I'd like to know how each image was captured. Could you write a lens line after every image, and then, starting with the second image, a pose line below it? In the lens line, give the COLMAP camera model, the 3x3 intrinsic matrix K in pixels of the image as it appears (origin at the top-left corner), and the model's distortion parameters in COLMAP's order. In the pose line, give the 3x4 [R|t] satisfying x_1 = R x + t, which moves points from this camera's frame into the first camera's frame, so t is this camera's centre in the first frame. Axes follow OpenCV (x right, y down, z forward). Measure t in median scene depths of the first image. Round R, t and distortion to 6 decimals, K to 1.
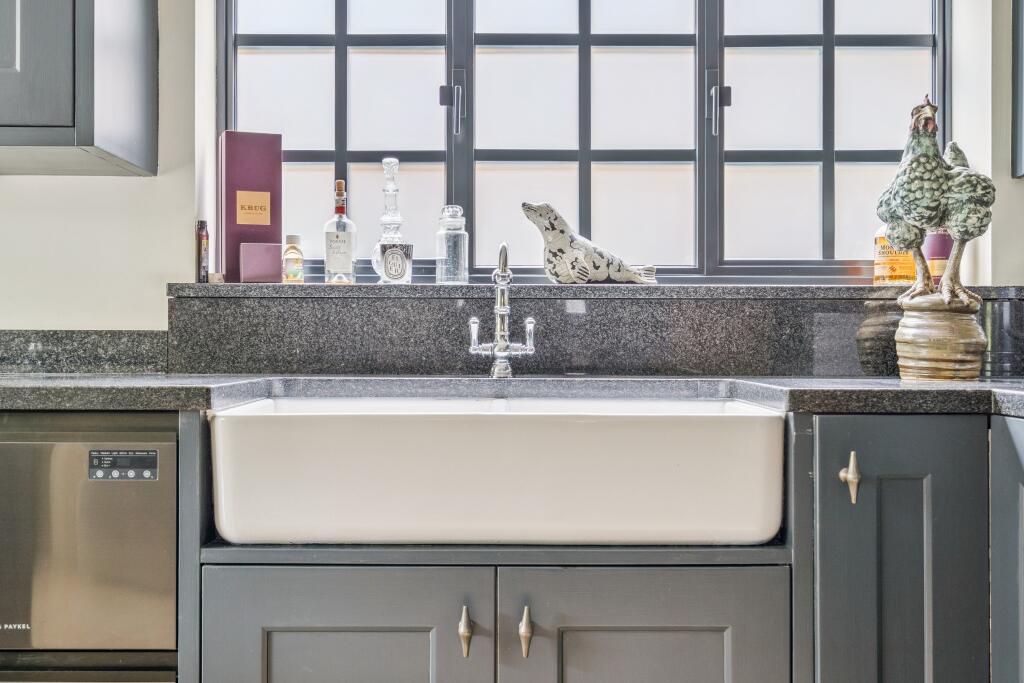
lens RADIAL K [[1058.5, 0, 510.9], [0, 1058.5, 346.2], [0, 0, 1]] dist [-0.003598, 0.000000]
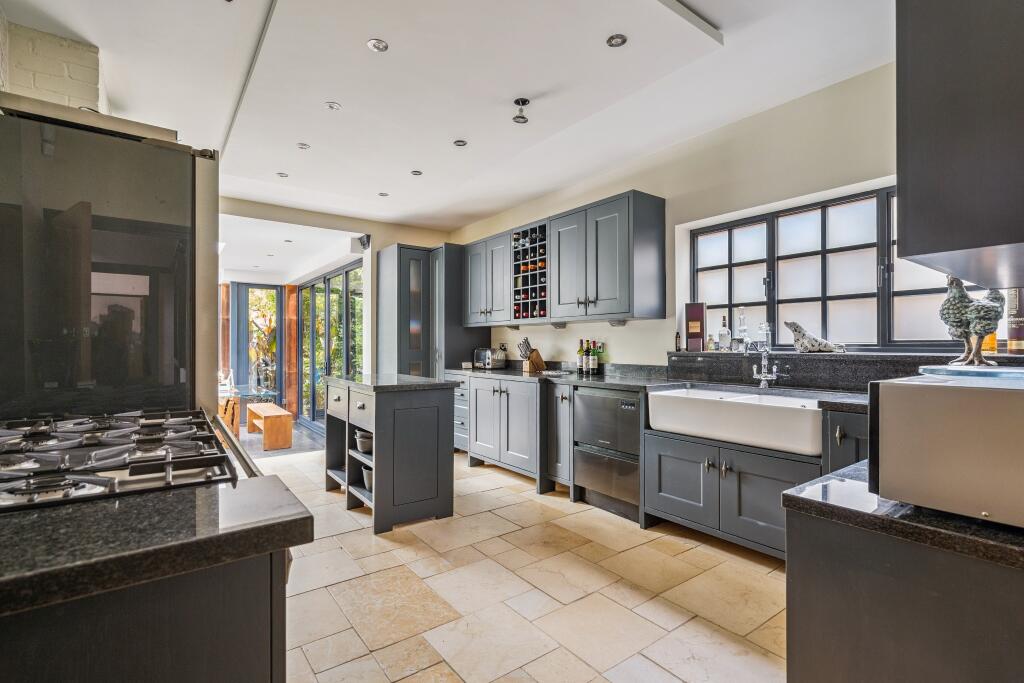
lens RADIAL K [[475.2, 0, 515.8], [0, 475.2, 343.6], [0, 0, 1]] dist [0.001436, 0.000473]
pose [[0.602705, -0.007850, -0.797926, 0.578493], [-0.002714, 0.999926, -0.011888, -0.066313], [0.797960, 0.009330, 0.602639, -0.274074]]
